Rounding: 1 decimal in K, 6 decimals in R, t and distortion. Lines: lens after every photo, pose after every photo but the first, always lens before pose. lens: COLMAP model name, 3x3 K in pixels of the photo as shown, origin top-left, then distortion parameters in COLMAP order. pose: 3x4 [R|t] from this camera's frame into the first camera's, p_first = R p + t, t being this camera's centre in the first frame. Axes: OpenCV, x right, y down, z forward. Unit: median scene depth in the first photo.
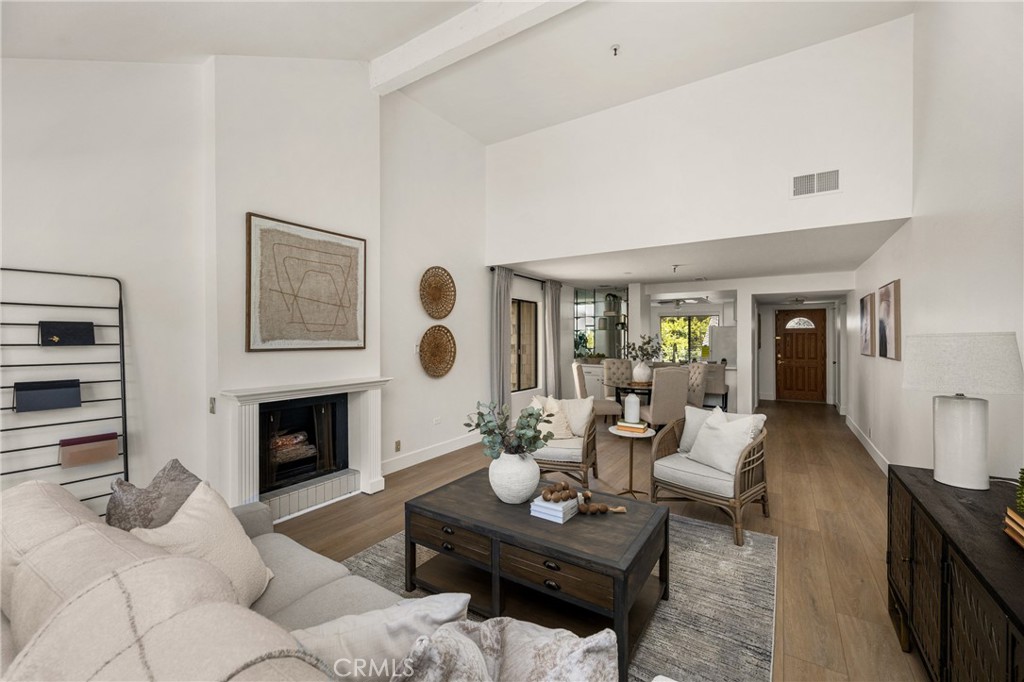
lens RADIAL K [[419.5, 0, 511.0], [0, 419.5, 337.7], [0, 0, 1]] dist [-0.001291, -0.000172]
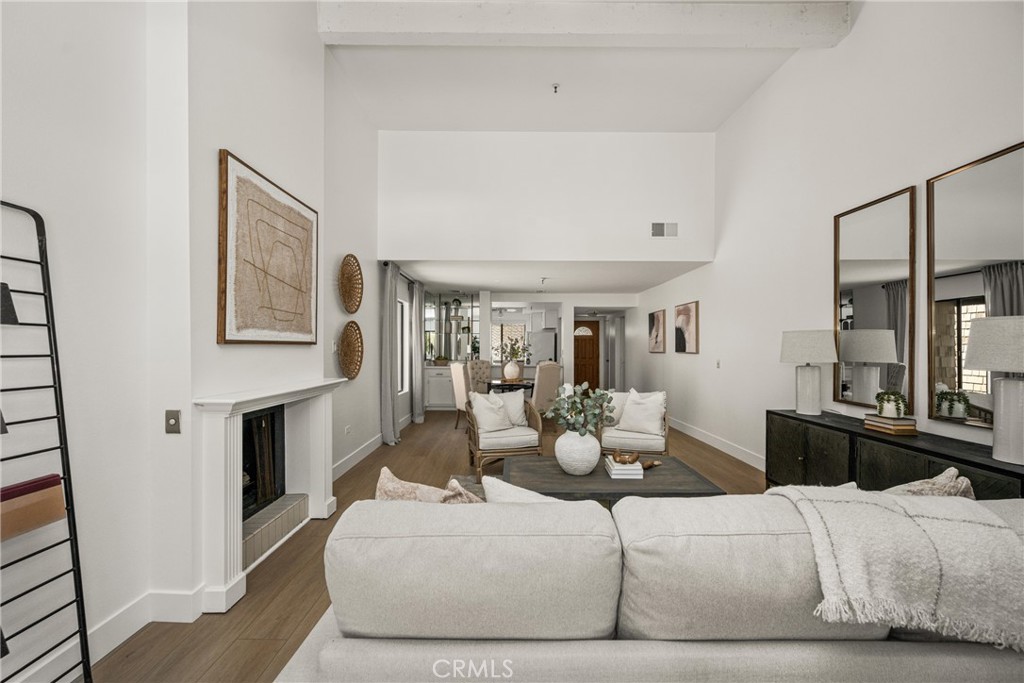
lens RADIAL K [[415.2, 0, 515.4], [0, 415.2, 344.7], [0, 0, 1]] dist [0.001254, 0.000153]
pose [[0.833419, 0.003794, 0.552628, -0.516232], [-0.001969, 0.999990, -0.003896, 0.032377], [-0.552638, 0.002159, 0.833419, 0.110836]]
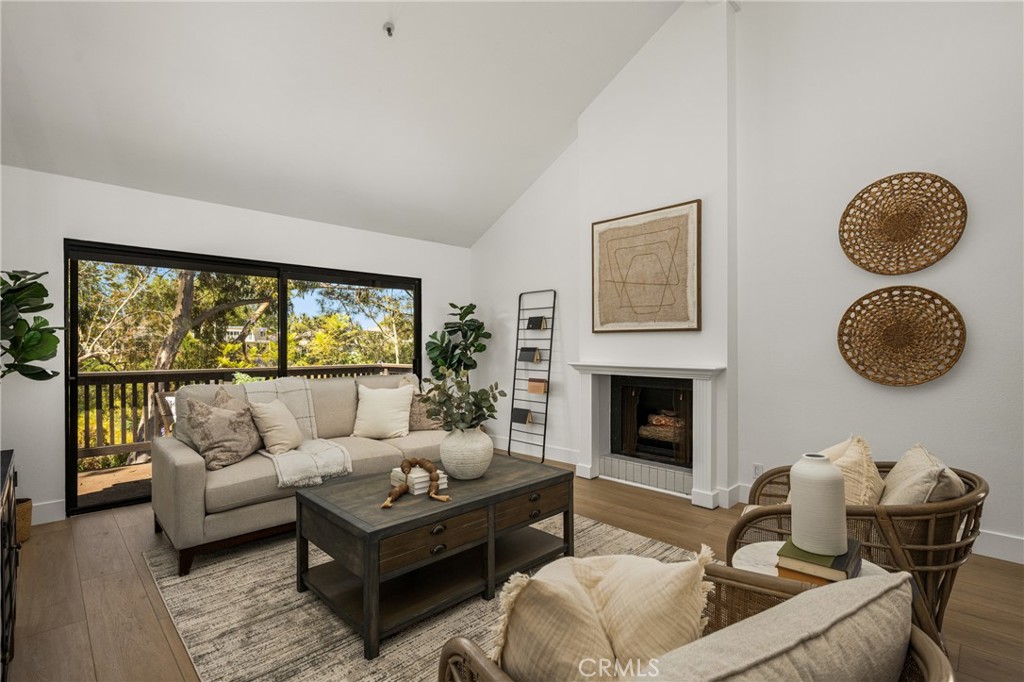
lens RADIAL K [[481.0, 0, 512.0], [0, 481.0, 341.0], [0, 0, 1]] dist [0.003366, 0.000292]
pose [[-0.217843, -0.005524, -0.975968, 0.727753], [0.003718, 0.999972, -0.006489, 0.056790], [0.975977, -0.005042, -0.217817, 0.922505]]
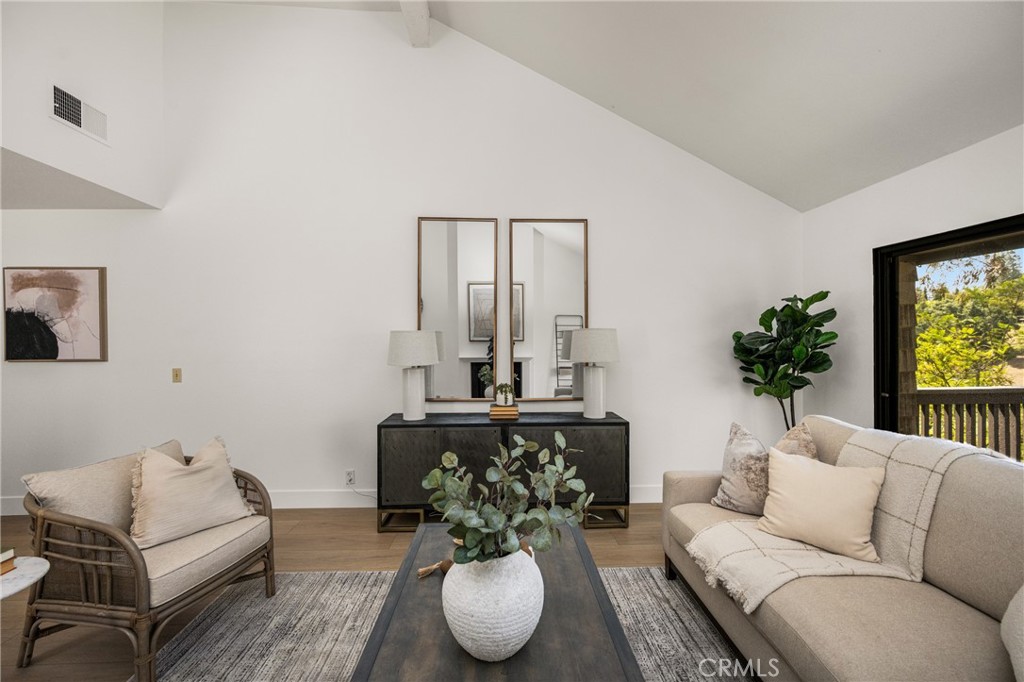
lens RADIAL K [[415.2, 0, 515.4], [0, 415.2, 344.2], [0, 0, 1]] dist [0.001254, 0.000153]
pose [[-0.568786, -0.008621, 0.822441, -0.293521], [0.002765, 0.999919, 0.012394, 0.013007], [-0.822481, 0.009324, -0.568716, 0.864341]]
